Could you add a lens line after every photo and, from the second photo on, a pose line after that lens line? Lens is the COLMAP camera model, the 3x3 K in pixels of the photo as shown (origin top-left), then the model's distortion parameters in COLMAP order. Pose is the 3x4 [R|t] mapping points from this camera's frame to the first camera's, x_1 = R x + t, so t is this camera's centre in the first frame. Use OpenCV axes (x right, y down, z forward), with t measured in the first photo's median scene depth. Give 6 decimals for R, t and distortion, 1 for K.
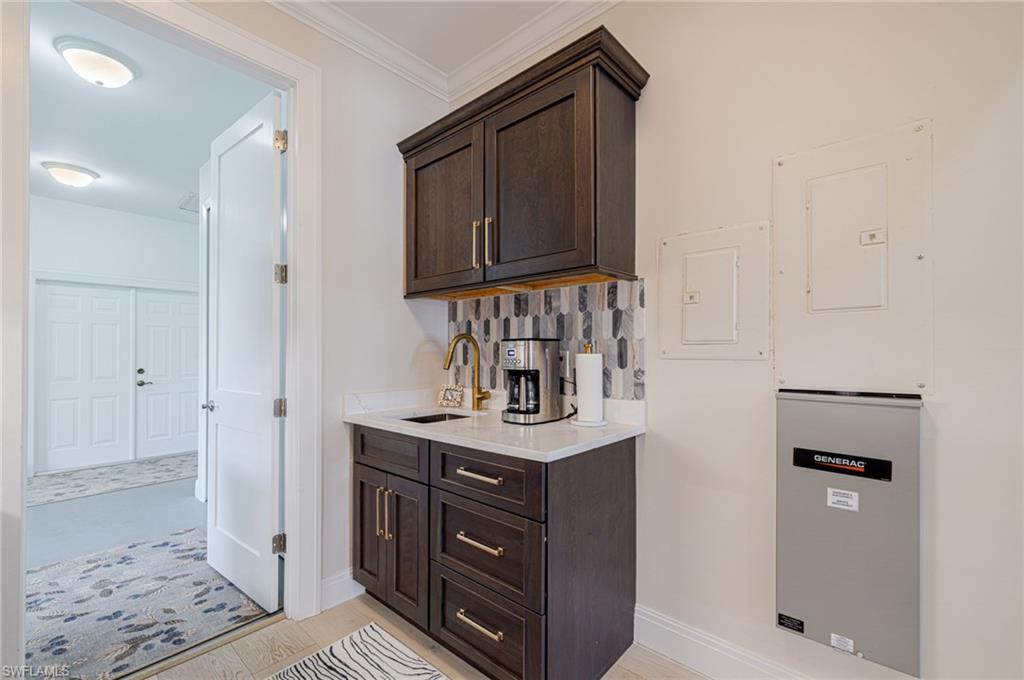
lens RADIAL K [[436.3, 0, 513.5], [0, 436.3, 346.8], [0, 0, 1]] dist [-0.000539, -0.000143]
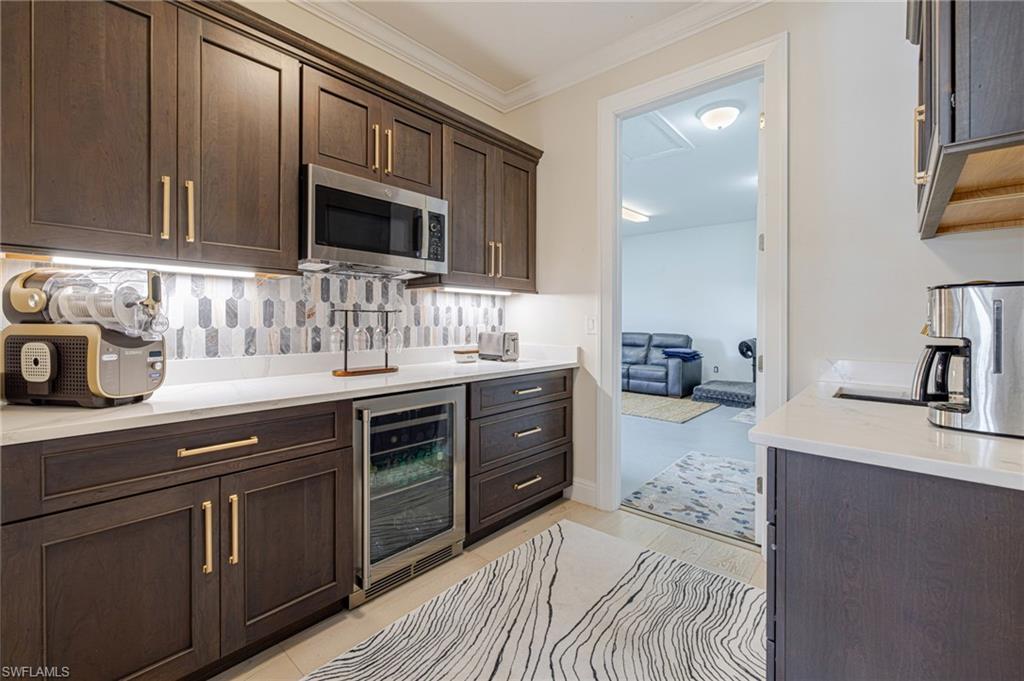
lens RADIAL K [[438.6, 0, 514.0], [0, 438.6, 316.7], [0, 0, 1]] dist [-0.000236, -0.000055]
pose [[0.015072, -0.002287, -0.999884, 0.574236], [0.005362, 0.999983, -0.002206, 0.019382], [0.999872, -0.005328, 0.015084, 0.354001]]
